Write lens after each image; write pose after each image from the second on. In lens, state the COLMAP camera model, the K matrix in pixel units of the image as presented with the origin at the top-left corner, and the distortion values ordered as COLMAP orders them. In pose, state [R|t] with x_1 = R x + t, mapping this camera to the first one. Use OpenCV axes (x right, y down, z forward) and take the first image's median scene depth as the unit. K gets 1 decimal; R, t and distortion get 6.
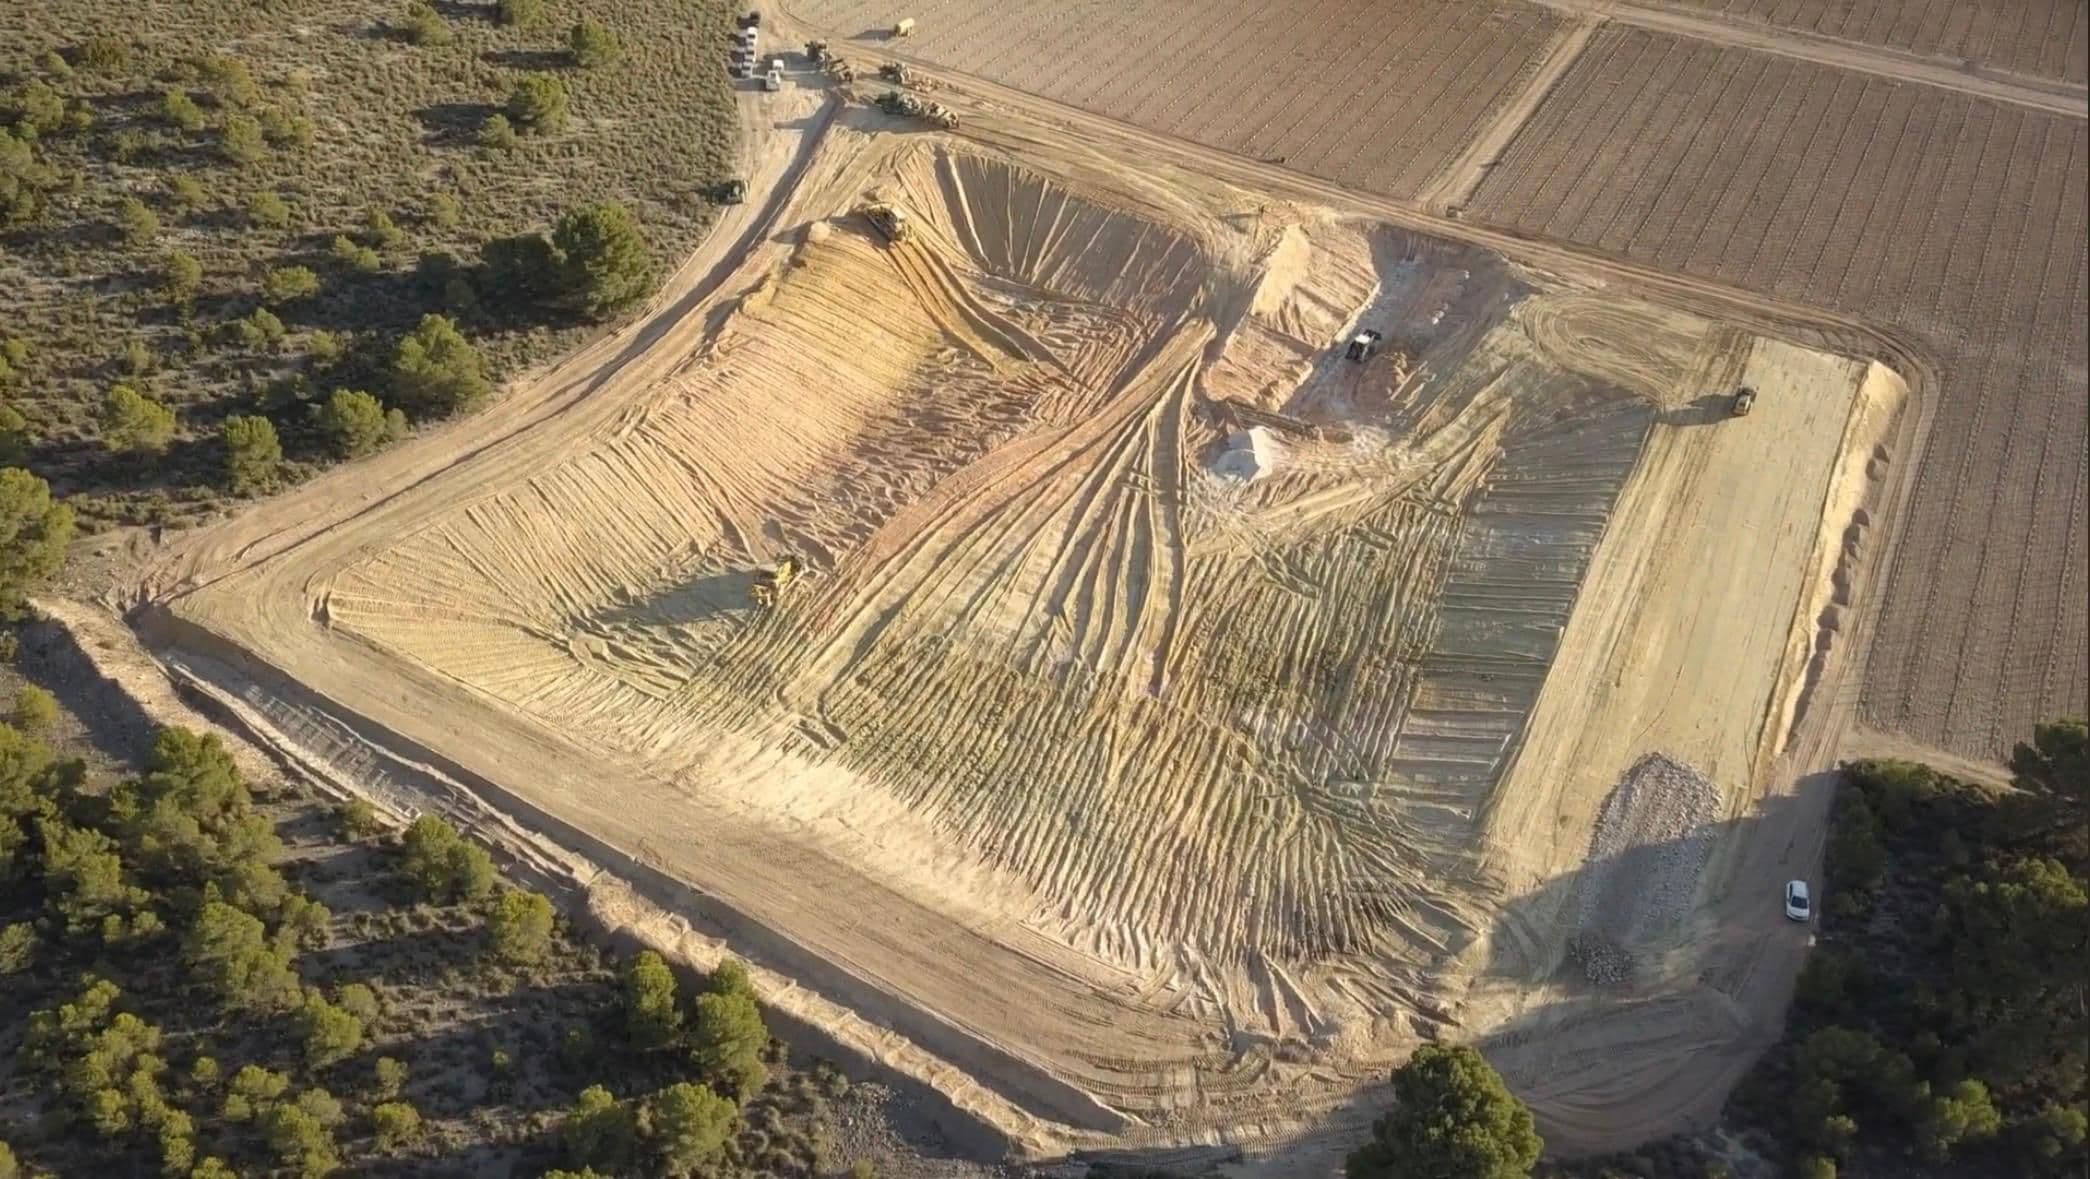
lens RADIAL K [[1743.1, 0, 1051.2], [0, 1743.1, 482.2], [0, 0, 1]] dist [0.018520, -0.004630]
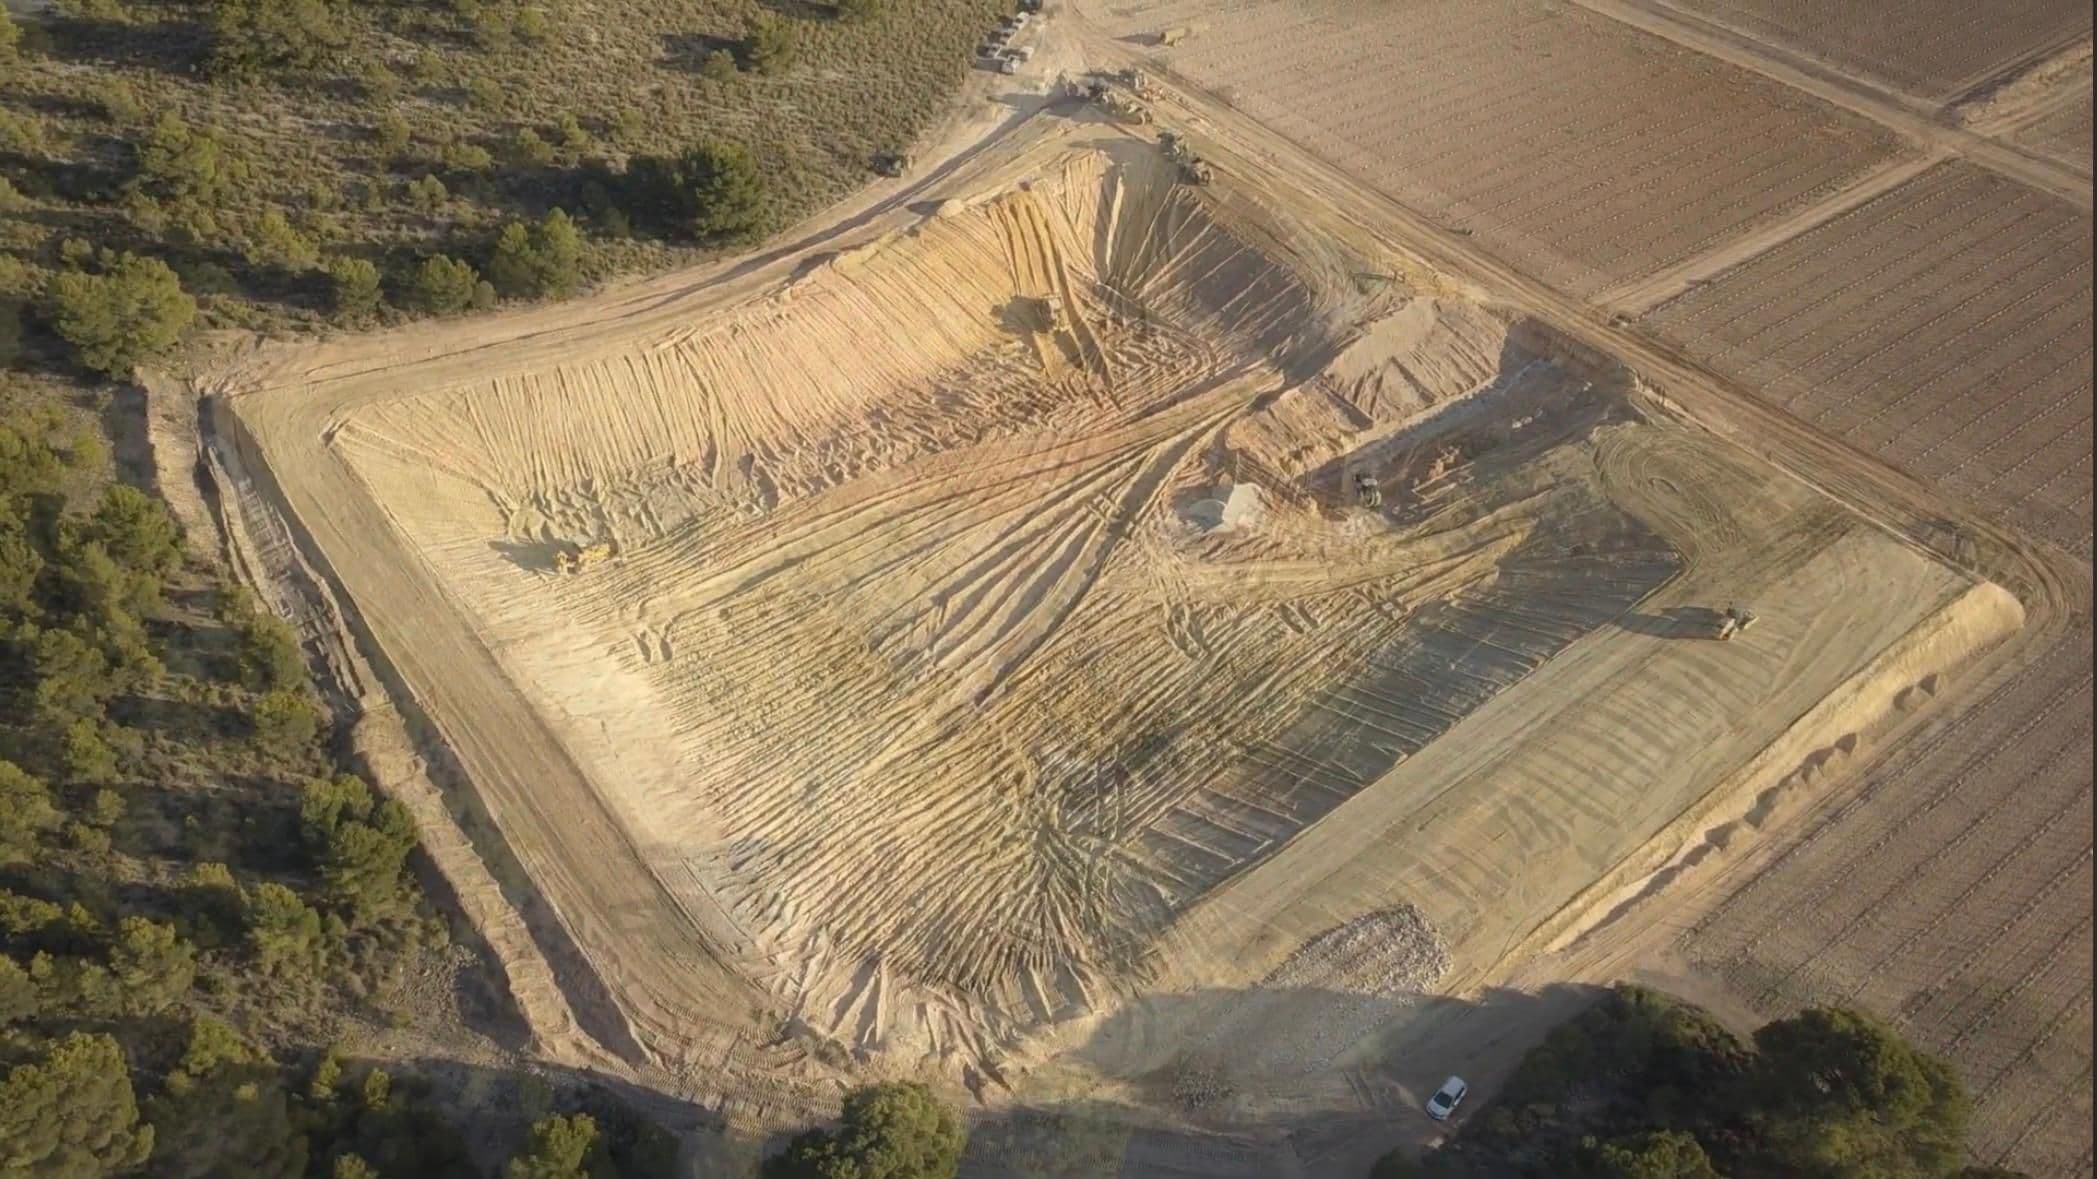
lens RADIAL K [[1748.9, 0, 1054.7], [0, 1748.9, 481.8], [0, 0, 1]] dist [0.018520, -0.004630]
pose [[0.922409, 0.236810, -0.305095, 0.358649], [-0.239081, 0.970521, 0.030477, -0.041075], [0.303319, 0.044830, 0.951834, 0.045211]]
